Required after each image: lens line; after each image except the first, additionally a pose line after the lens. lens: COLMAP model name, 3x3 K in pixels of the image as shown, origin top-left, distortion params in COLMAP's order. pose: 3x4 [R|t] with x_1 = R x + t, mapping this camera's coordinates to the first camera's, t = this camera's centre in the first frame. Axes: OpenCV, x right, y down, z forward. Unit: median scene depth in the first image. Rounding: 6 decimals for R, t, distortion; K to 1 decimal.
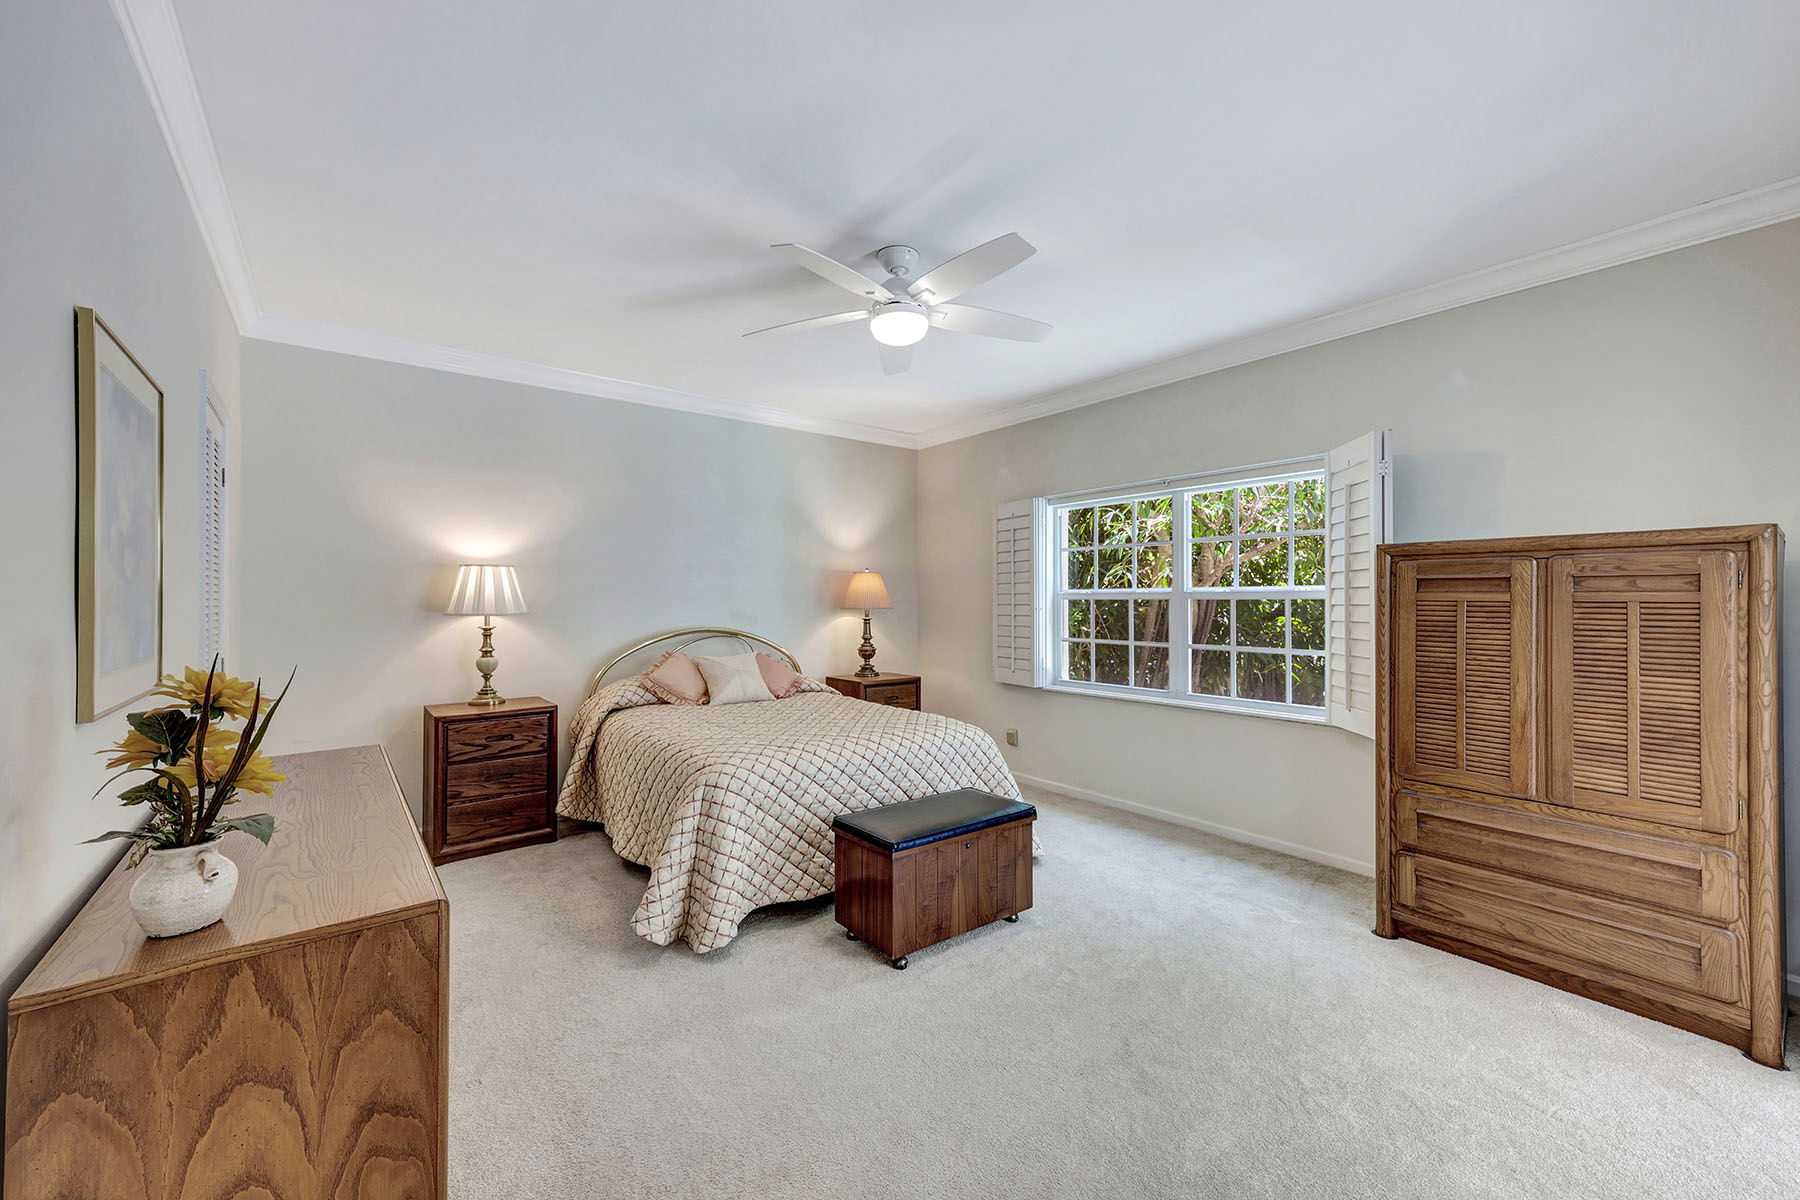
lens RADIAL K [[723.5, 0, 901.1], [0, 723.5, 593.5], [0, 0, 1]] dist [-0.005876, -0.000168]
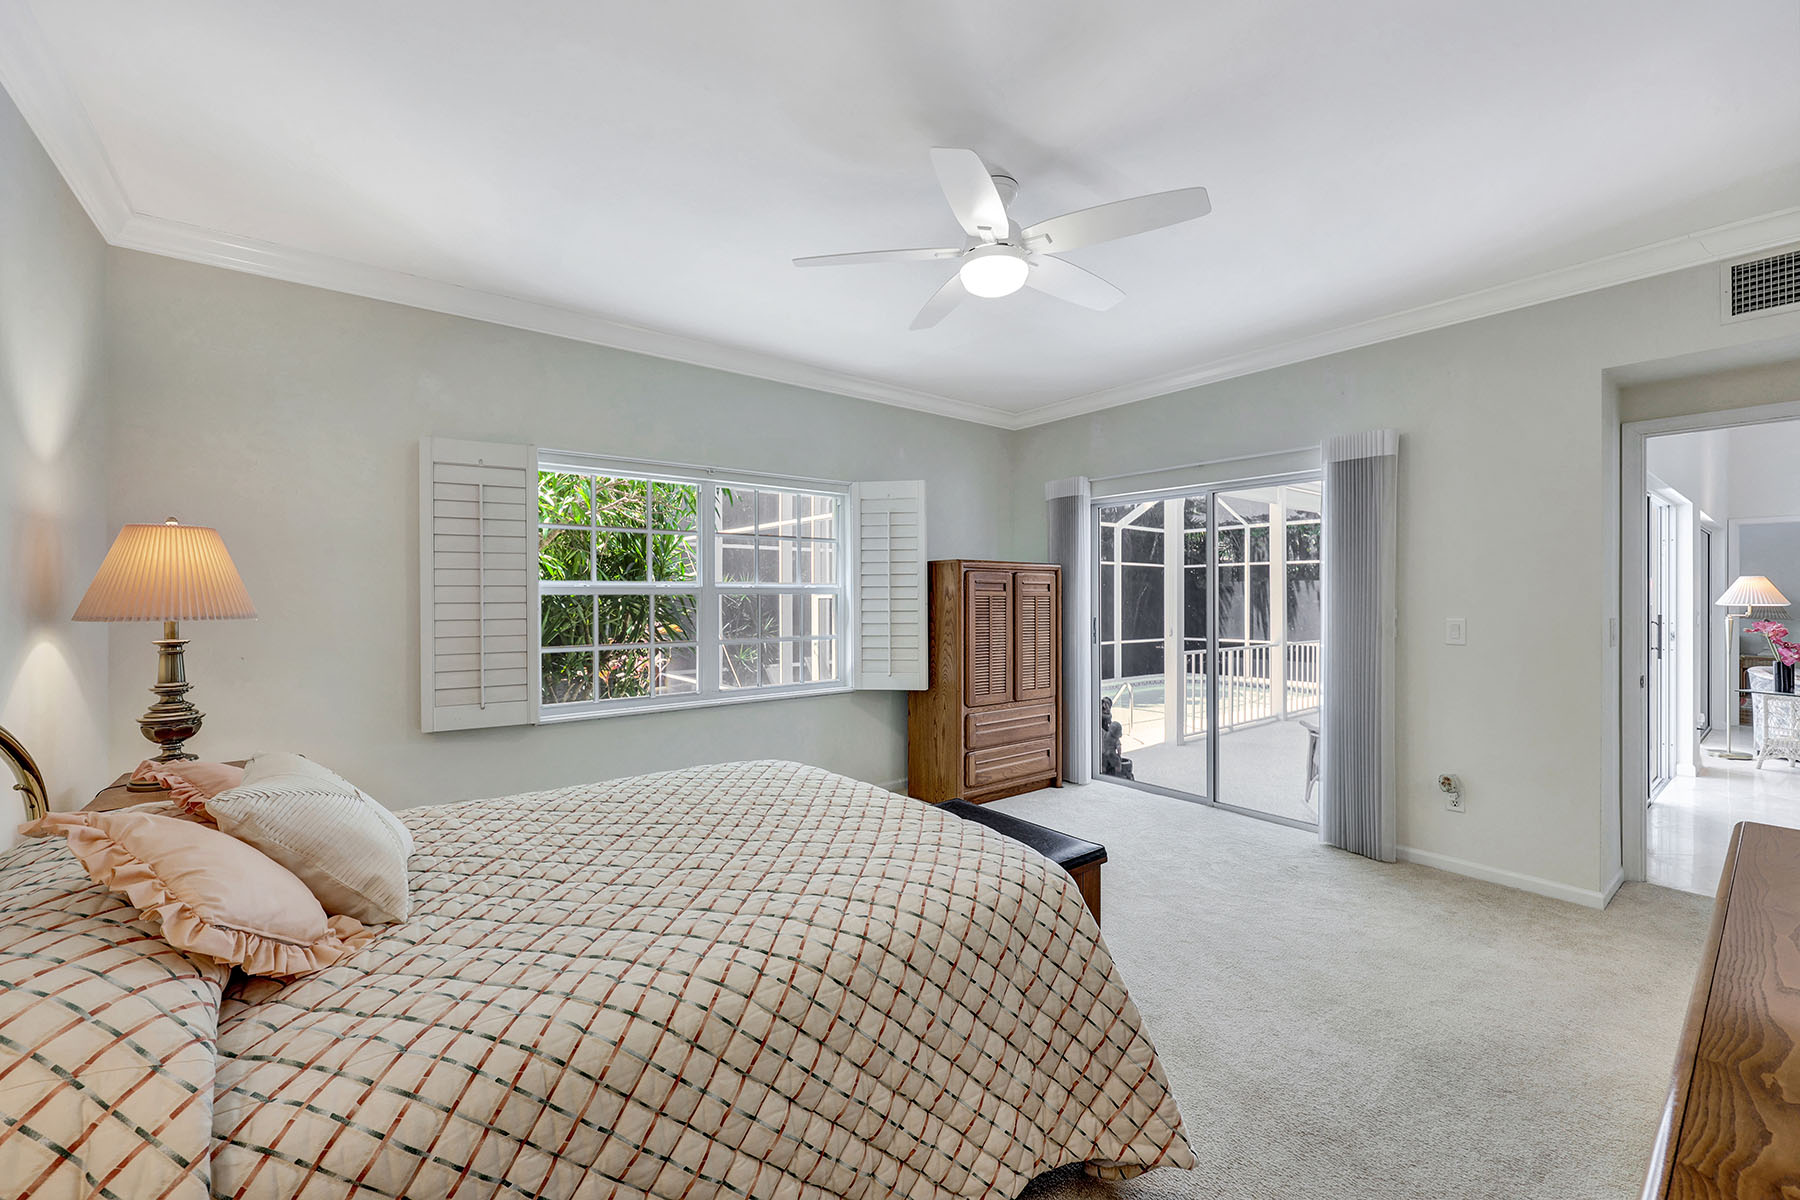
lens RADIAL K [[723.5, 0, 901.1], [0, 723.5, 593.5], [0, 0, 1]] dist [-0.005876, -0.000168]
pose [[-0.002074, 0.001156, 0.999997, -0.498457], [-0.001702, 0.999998, -0.001160, 0.007351], [-0.999996, -0.001704, -0.002072, 0.651942]]
